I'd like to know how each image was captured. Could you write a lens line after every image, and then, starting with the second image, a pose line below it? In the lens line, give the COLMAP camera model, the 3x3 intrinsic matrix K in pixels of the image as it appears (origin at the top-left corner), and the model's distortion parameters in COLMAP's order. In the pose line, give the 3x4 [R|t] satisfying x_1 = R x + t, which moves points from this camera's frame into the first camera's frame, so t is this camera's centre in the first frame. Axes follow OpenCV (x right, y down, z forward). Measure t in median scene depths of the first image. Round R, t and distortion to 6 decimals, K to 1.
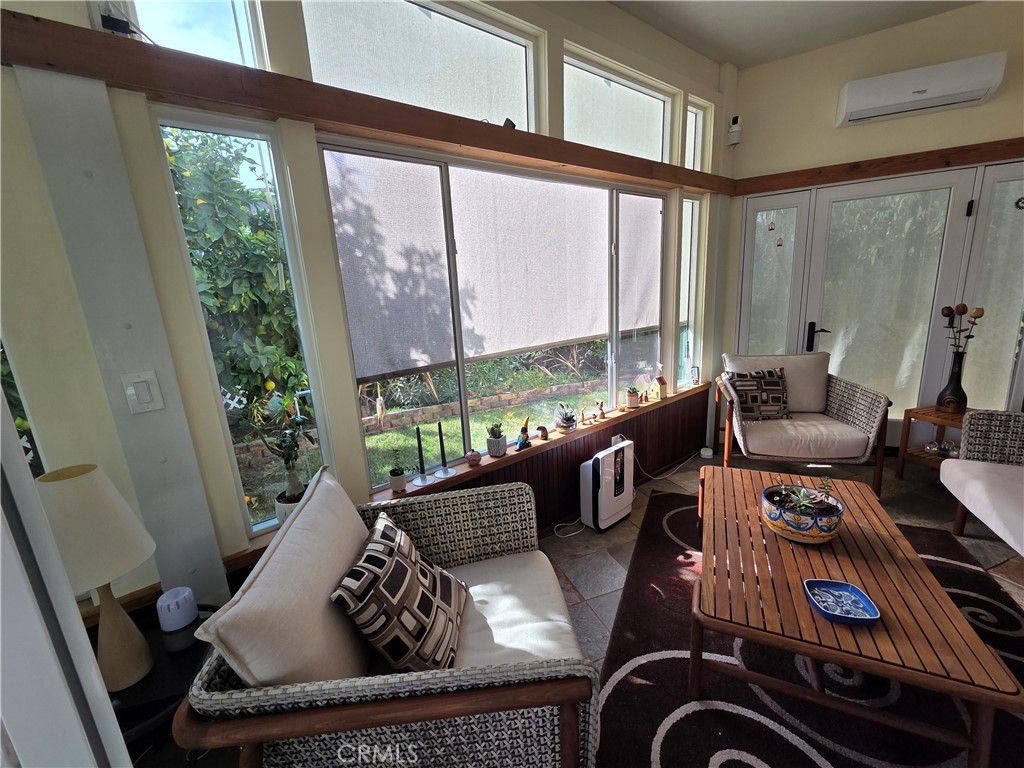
lens RADIAL K [[420.2, 0, 509.4], [0, 420.2, 386.3], [0, 0, 1]] dist [0.004085, -0.000853]
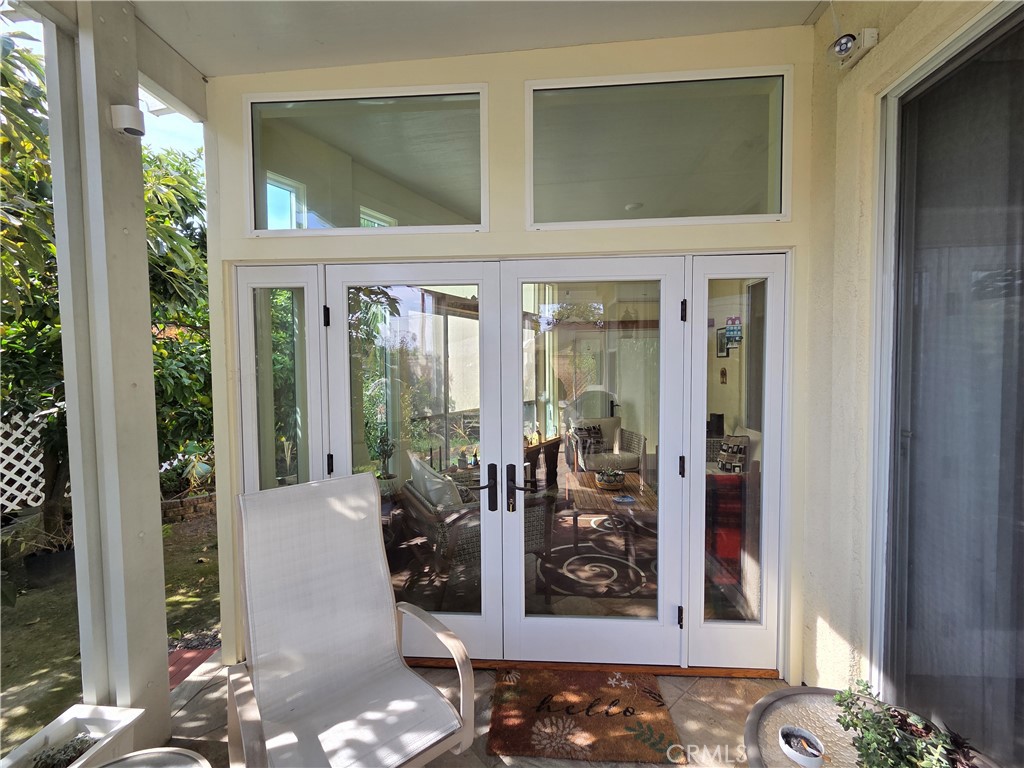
lens RADIAL K [[420.2, 0, 509.4], [0, 420.2, 386.3], [0, 0, 1]] dist [0.004085, -0.000853]
pose [[0.933604, 0.038874, 0.356193, -0.372749], [0.030477, 0.981879, -0.187040, 0.122017], [-0.357009, 0.185477, 0.915501, -0.560187]]
